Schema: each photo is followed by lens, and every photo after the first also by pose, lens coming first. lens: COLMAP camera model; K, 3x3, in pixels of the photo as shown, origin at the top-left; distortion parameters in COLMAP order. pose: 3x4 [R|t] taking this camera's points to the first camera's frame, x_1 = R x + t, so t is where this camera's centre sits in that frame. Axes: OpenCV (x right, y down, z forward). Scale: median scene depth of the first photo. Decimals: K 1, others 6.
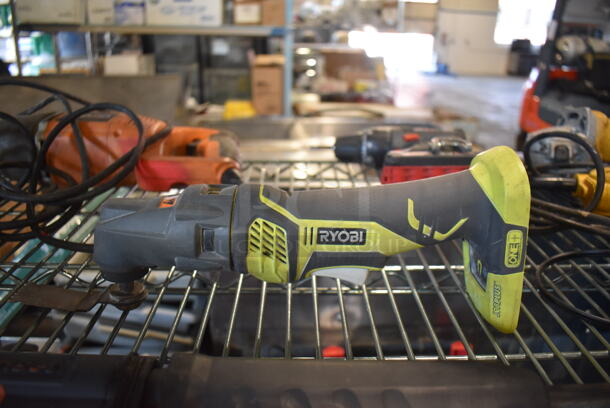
lens RADIAL K [[489.6, 0, 305.0], [0, 489.6, 204.0], [0, 0, 1]] dist [-0.074442, -0.002490]
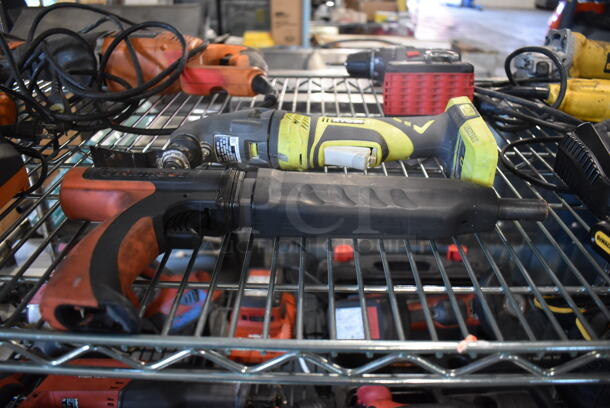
lens RADIAL K [[489.6, 0, 305.0], [0, 489.6, 204.0], [0, 0, 1]] dist [-0.074442, -0.002490]
pose [[0.999319, 0.014075, -0.034099, 0.006296], [-0.009599, 0.991725, 0.128019, 0.070143], [0.035619, -0.127605, 0.991185, -0.189936]]
